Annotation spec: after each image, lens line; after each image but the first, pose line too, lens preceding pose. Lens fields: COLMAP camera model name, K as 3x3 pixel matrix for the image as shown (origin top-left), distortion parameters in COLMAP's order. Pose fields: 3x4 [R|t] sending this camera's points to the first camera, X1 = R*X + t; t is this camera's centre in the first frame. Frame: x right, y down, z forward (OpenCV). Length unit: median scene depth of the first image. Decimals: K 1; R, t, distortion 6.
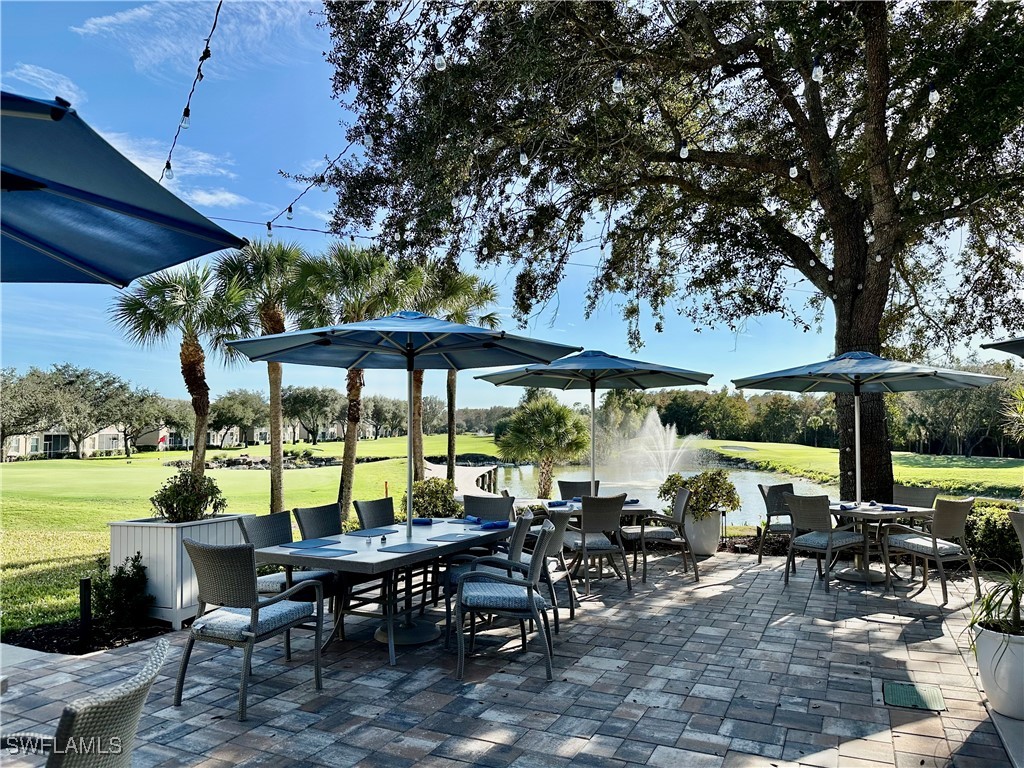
lens RADIAL K [[726.2, 0, 510.0], [0, 726.2, 385.3], [0, 0, 1]] dist [0.033104, -0.006589]
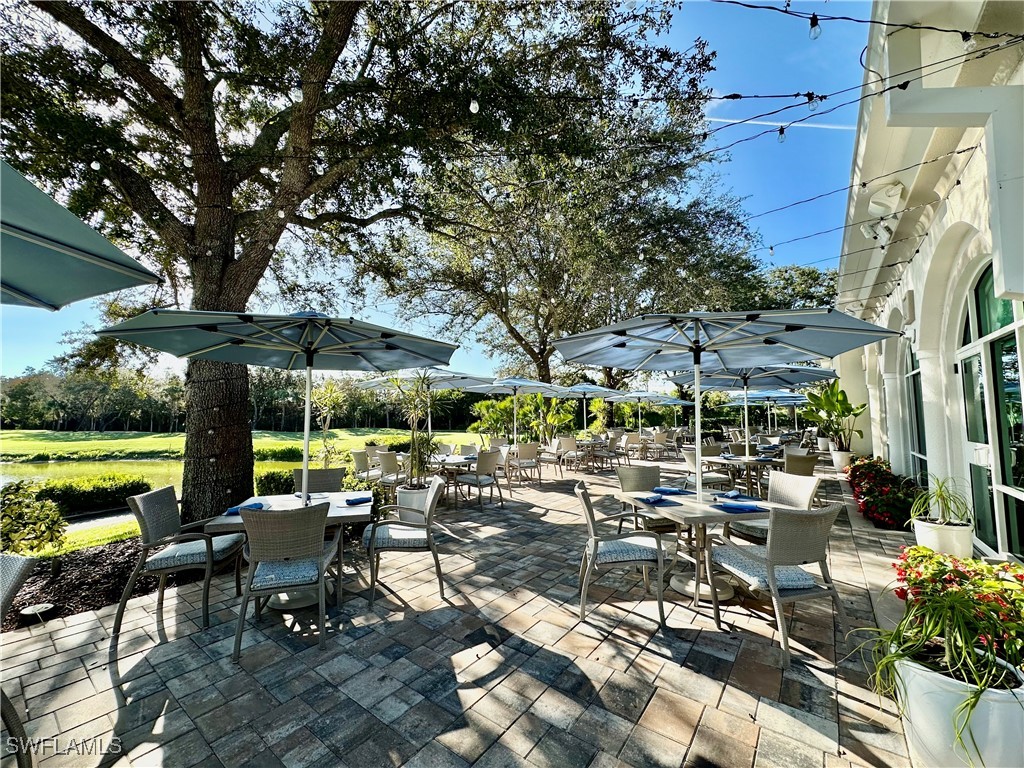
lens RADIAL K [[405.7, 0, 510.8], [0, 405.7, 386.1], [0, 0, 1]] dist [-0.002179, -0.000138]
pose [[0.195373, 0.071411, 0.978126, 0.014371], [-0.064463, 0.996124, -0.059849, 0.008725], [-0.978608, -0.051360, 0.199219, 0.124888]]
